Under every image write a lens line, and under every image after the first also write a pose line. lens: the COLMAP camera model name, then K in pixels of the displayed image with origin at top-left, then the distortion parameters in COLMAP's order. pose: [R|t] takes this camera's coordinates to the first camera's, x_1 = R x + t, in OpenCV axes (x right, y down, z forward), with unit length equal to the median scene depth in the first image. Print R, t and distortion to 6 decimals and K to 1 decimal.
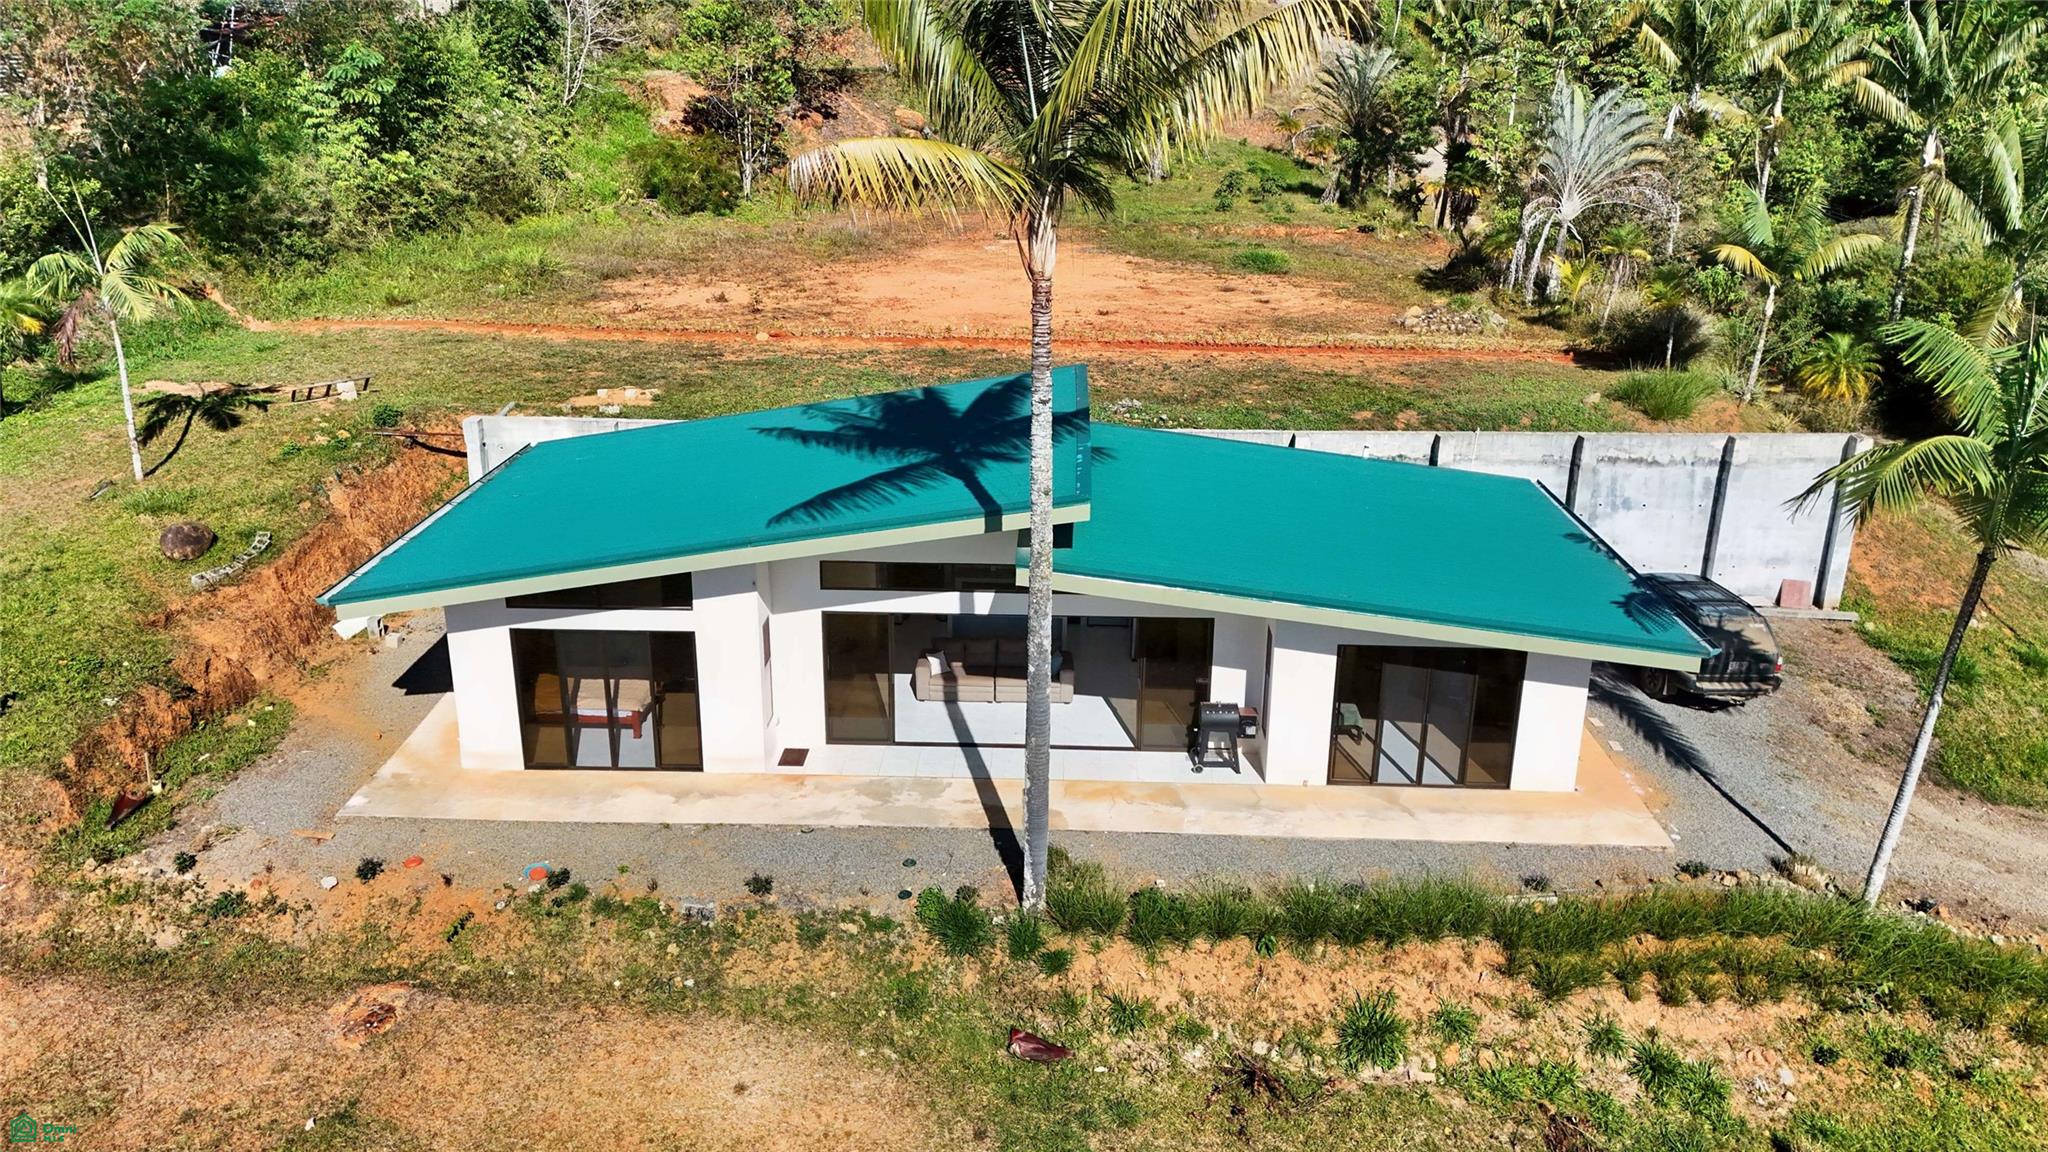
lens RADIAL K [[1499.6, 0, 1029.2], [0, 1499.6, 562.7], [0, 0, 1]] dist [0.076099, -0.067274]
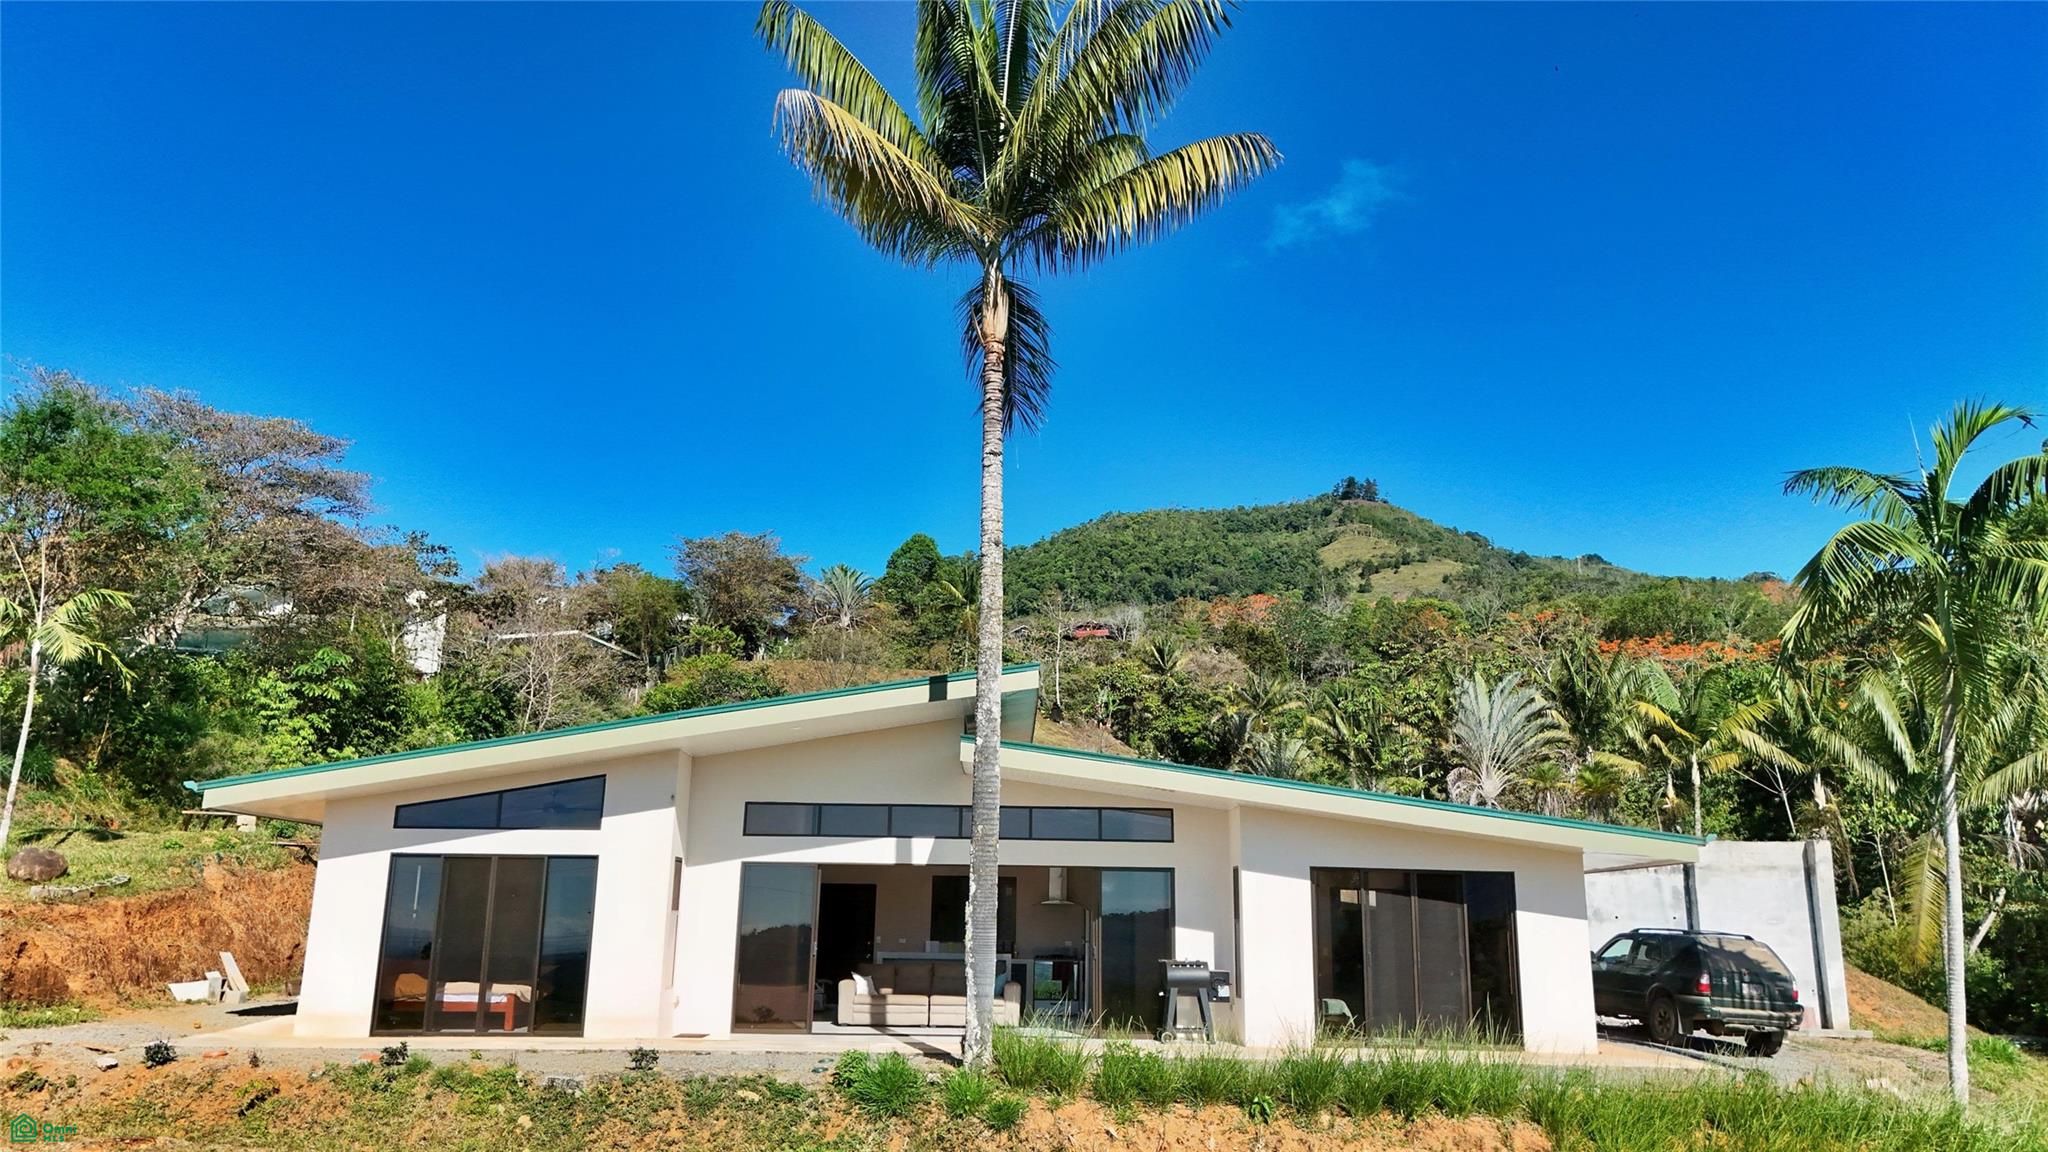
lens RADIAL K [[1499.6, 0, 1029.2], [0, 1499.6, 562.7], [0, 0, 1]] dist [0.076099, -0.067274]
pose [[0.998976, 0.015861, 0.042368, -0.006779], [0.009492, 0.842190, -0.539097, 0.374672], [-0.044233, 0.538947, 0.841178, 0.129388]]
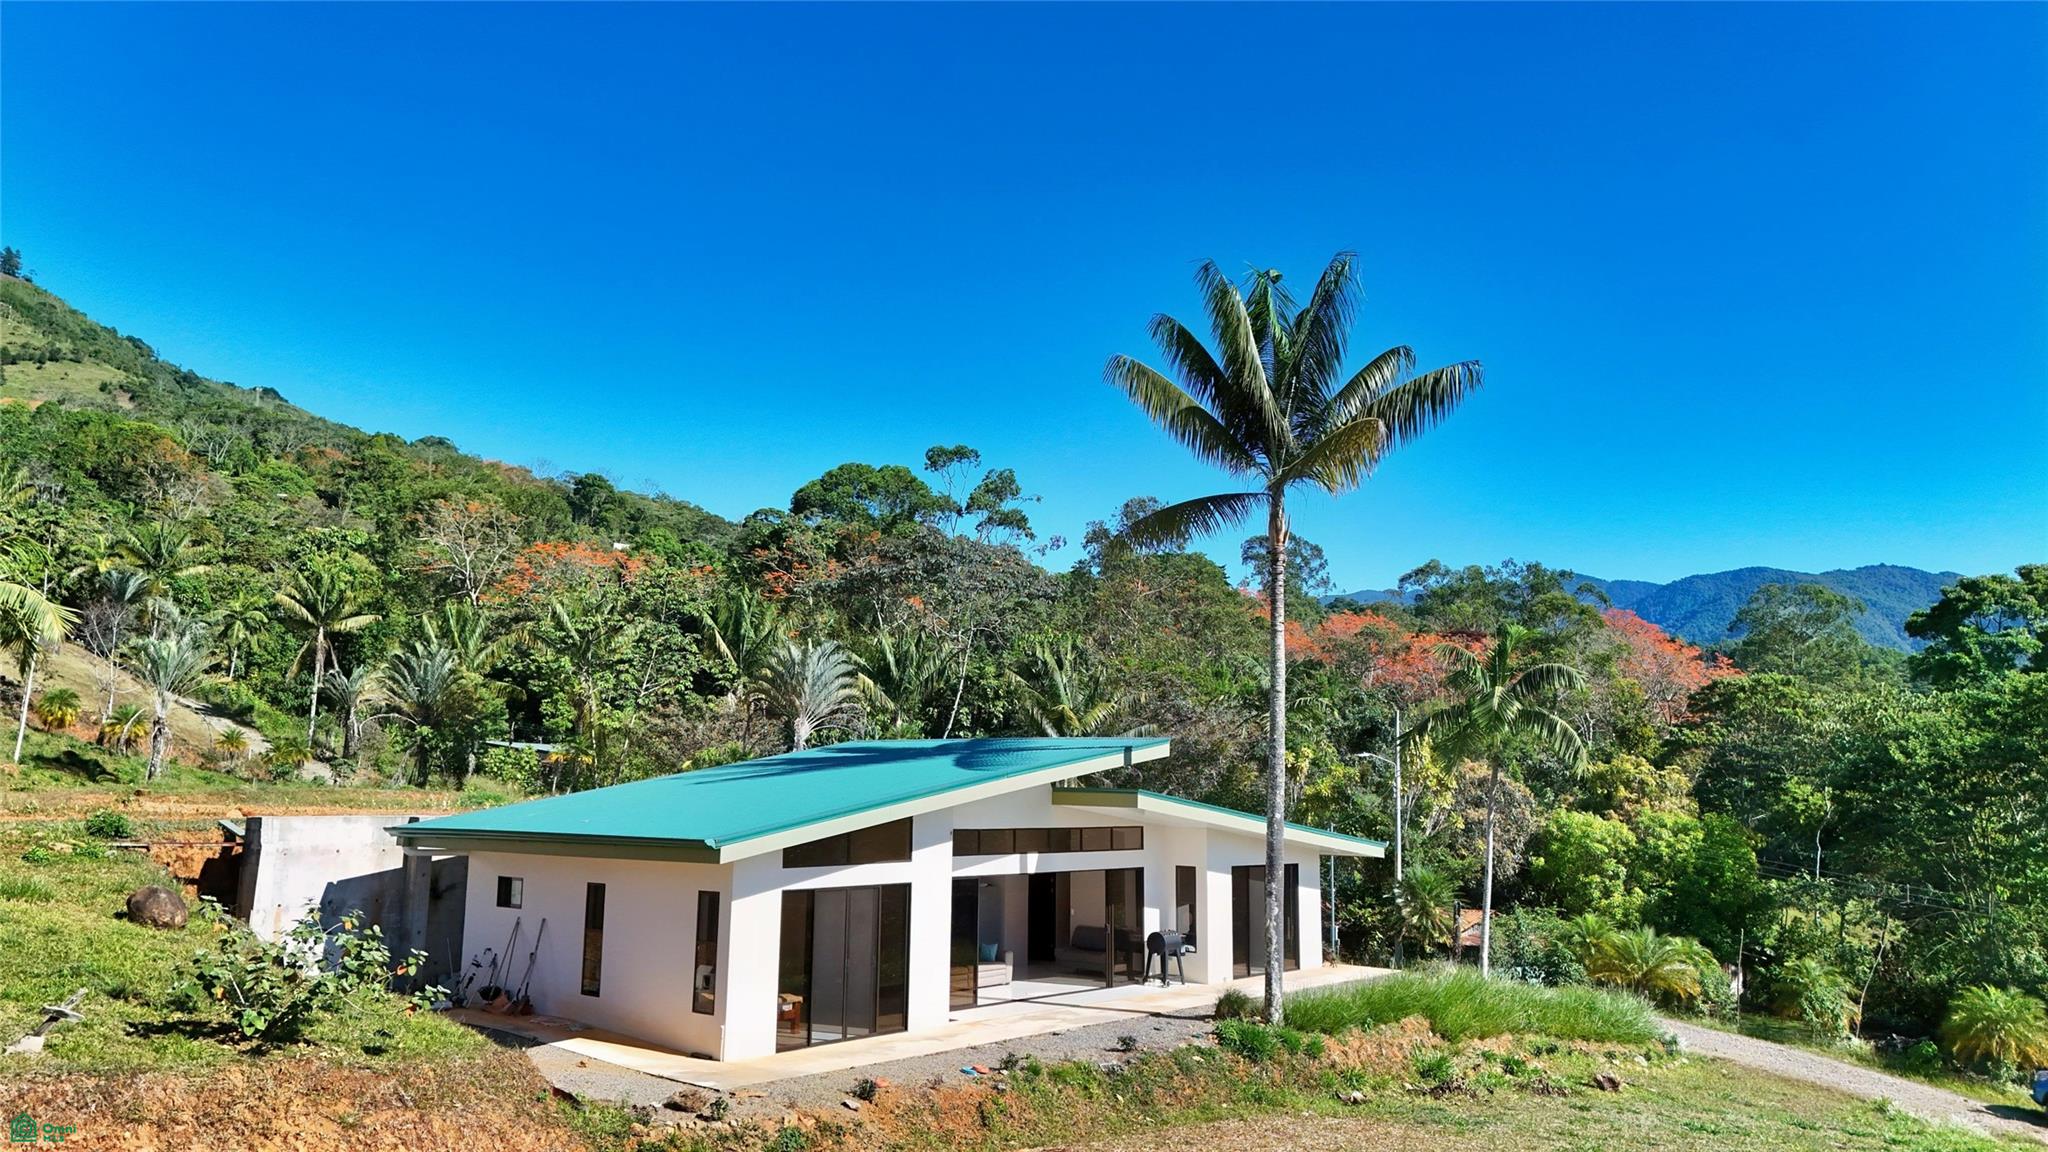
lens RADIAL K [[1503.9, 0, 1029.6], [0, 1503.9, 571.1], [0, 0, 1]] dist [0.077941, -0.073233]
pose [[0.626811, 0.109004, 0.771509, -1.004877], [0.250320, 0.909505, -0.331873, 0.217670], [-0.737867, 0.401146, 0.542802, 0.239488]]
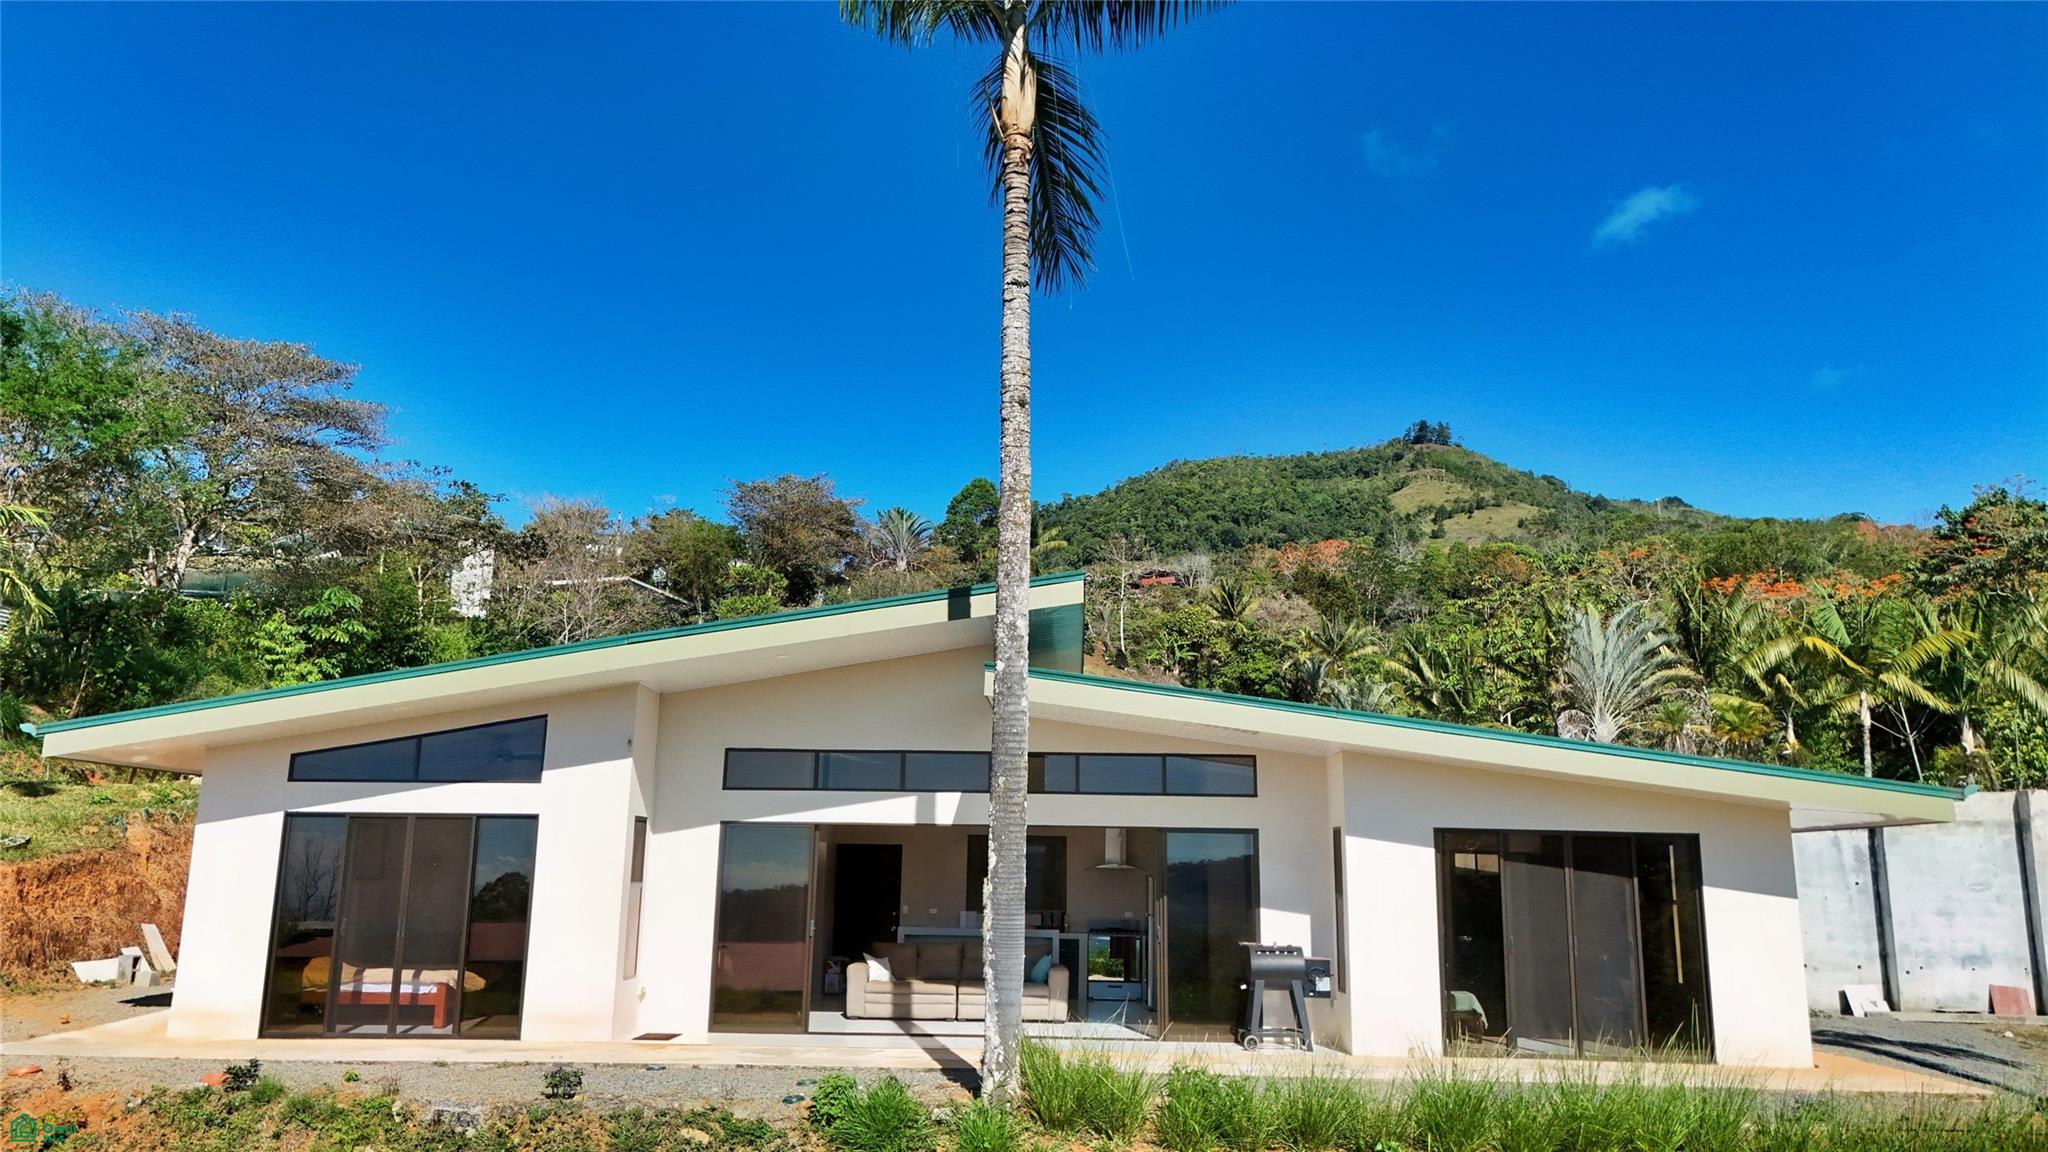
lens RADIAL K [[1503.9, 0, 1029.6], [0, 1503.9, 571.1], [0, 0, 1]] dist [0.077941, -0.073233]
pose [[0.999986, 0.005330, -0.000693, 0.012081], [-0.004947, 0.862378, -0.506241, 0.301728], [-0.002101, 0.506237, 0.862392, 0.301075]]
